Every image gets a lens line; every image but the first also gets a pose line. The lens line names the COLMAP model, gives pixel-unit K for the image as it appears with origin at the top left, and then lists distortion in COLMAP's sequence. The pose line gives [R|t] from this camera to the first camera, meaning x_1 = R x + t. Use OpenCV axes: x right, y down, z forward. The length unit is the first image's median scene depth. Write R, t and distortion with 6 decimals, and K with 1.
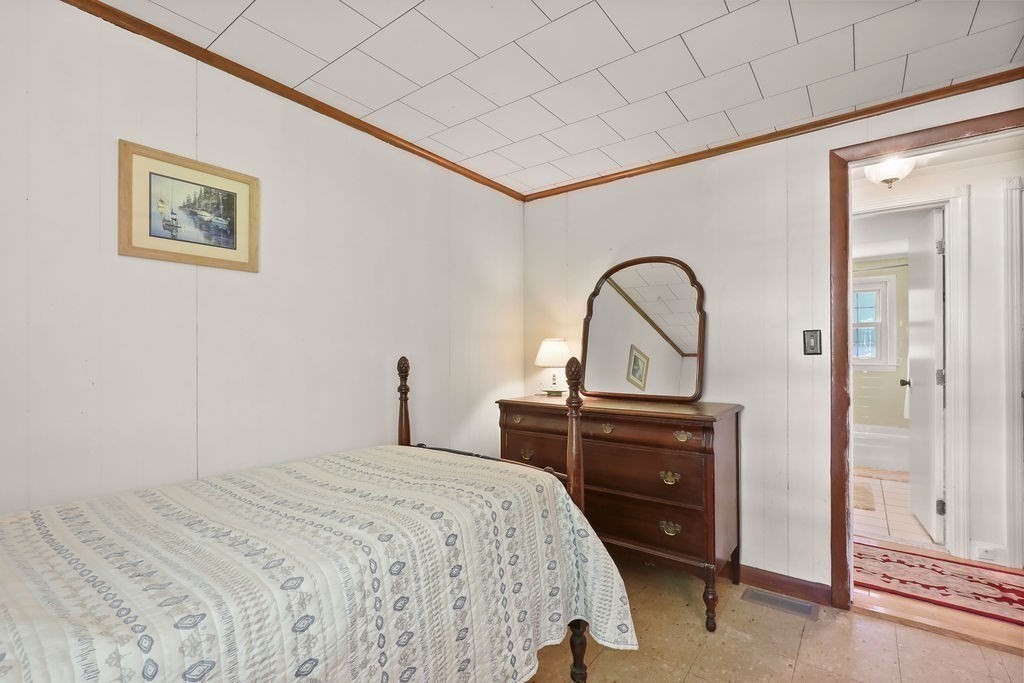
lens RADIAL K [[463.9, 0, 515.3], [0, 463.9, 352.4], [0, 0, 1]] dist [0.000888, 0.000733]
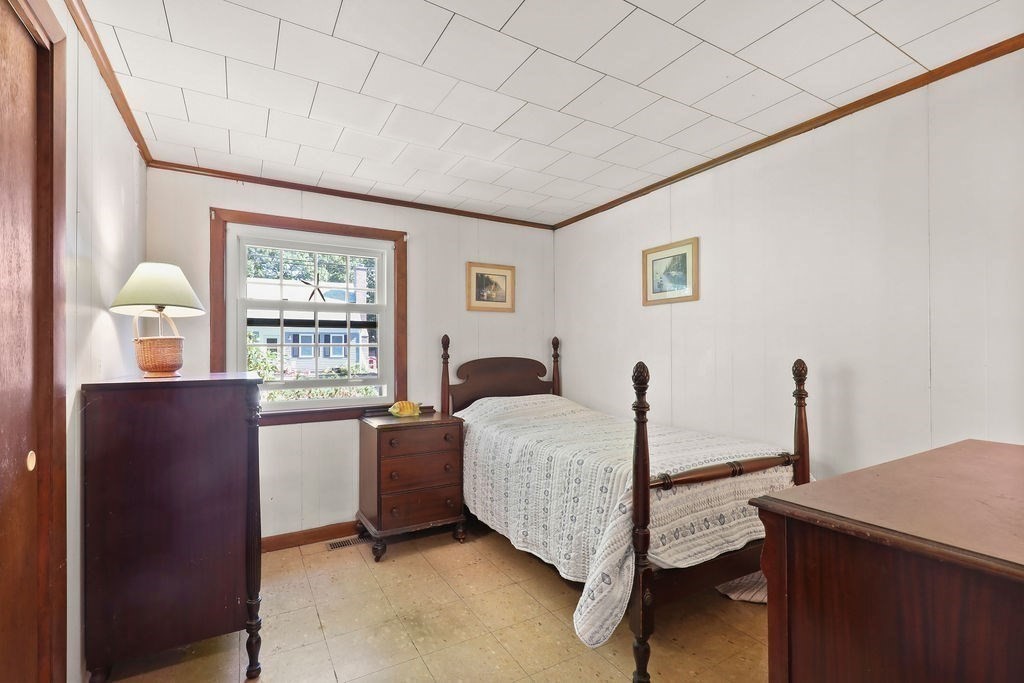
lens RADIAL K [[464.9, 0, 514.3], [0, 464.9, 343.4], [0, 0, 1]] dist [0.000168, 0.000260]
pose [[-0.379272, -0.003774, -0.925277, 1.166385], [0.007910, 0.999942, -0.007322, -0.028539], [0.925251, -0.010096, -0.379220, 1.129771]]
